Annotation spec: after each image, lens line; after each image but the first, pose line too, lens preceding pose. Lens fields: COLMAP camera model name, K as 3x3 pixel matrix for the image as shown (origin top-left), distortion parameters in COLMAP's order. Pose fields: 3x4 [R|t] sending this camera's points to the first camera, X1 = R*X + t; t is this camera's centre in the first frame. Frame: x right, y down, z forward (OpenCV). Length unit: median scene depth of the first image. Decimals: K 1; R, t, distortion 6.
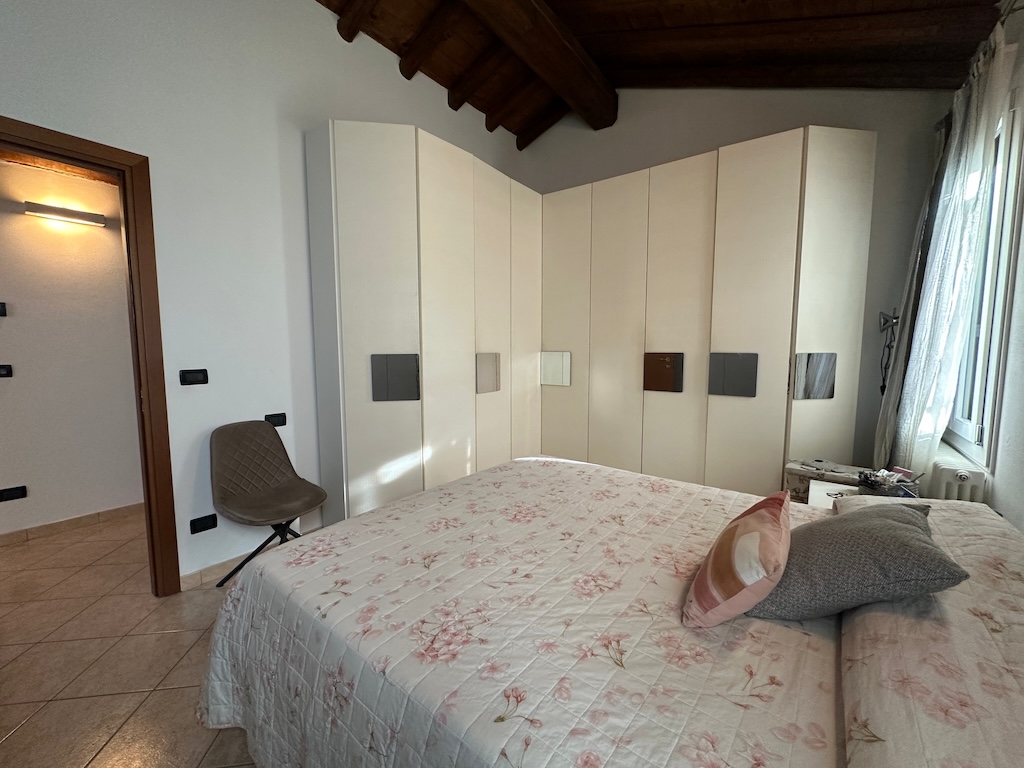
lens RADIAL K [[408.4, 0, 510.3], [0, 408.4, 384.6], [0, 0, 1]] dist [-0.002333, 0.000797]
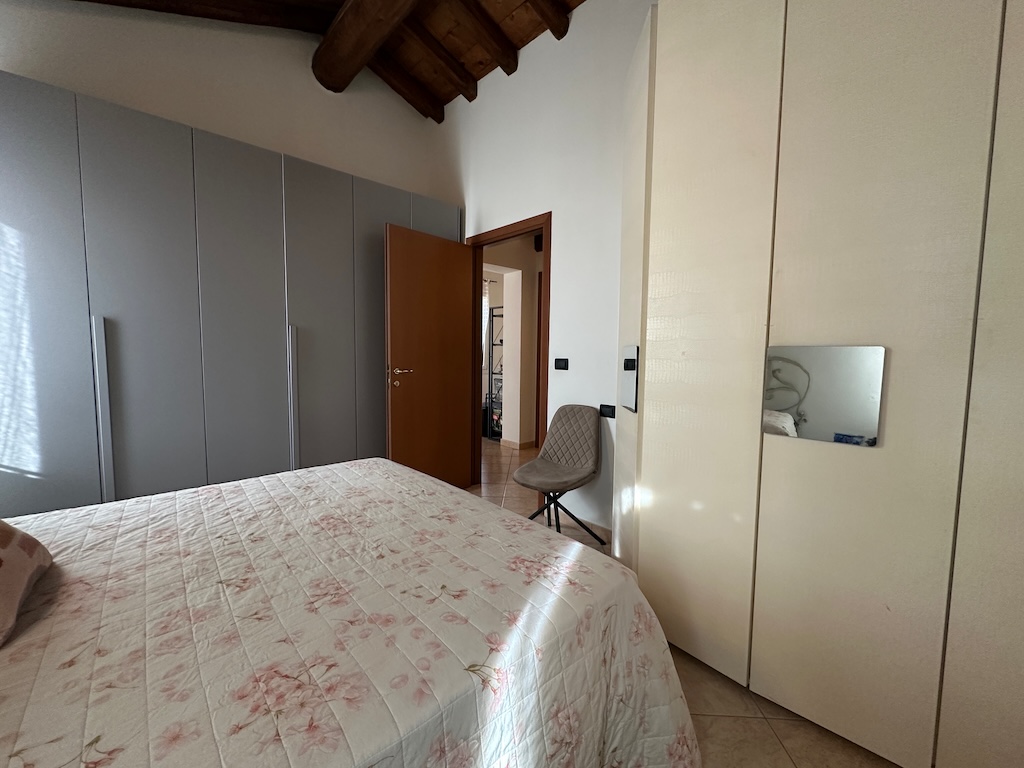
lens RADIAL K [[408.4, 0, 509.9], [0, 408.4, 382.5], [0, 0, 1]] dist [-0.002333, 0.000797]
pose [[-0.164907, 0.077327, -0.983273, 0.697339], [-0.103615, 0.990047, 0.095237, -0.084278], [0.980851, 0.117587, -0.155253, 1.280516]]
